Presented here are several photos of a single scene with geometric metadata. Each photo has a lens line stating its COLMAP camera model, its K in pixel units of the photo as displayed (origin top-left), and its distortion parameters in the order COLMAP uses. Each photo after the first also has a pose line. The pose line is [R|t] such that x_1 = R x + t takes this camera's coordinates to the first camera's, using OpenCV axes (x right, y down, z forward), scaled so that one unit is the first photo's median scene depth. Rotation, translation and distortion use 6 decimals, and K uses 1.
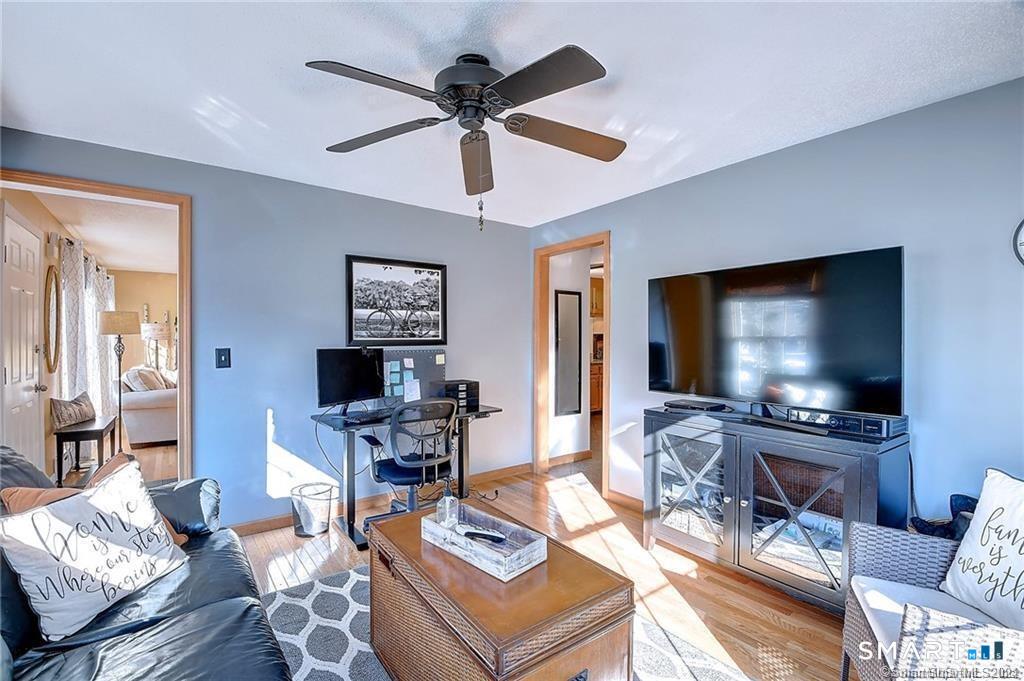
lens RADIAL K [[454.1, 0, 496.2], [0, 454.1, 342.3], [0, 0, 1]] dist [-0.009651, -0.006504]
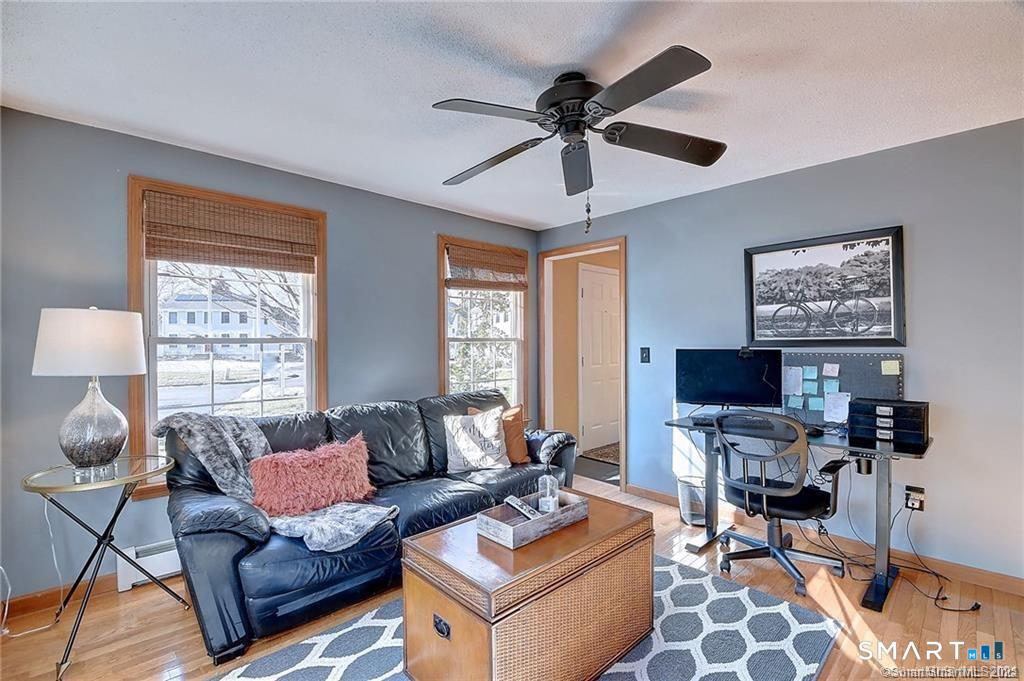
lens RADIAL K [[454.1, 0, 496.2], [0, 454.1, 342.3], [0, 0, 1]] dist [-0.009651, -0.006504]
pose [[0.106505, -0.001946, -0.994310, 0.508923], [0.001086, 0.999998, -0.001840, 0.000479], [0.994312, -0.000884, 0.106507, 0.367363]]
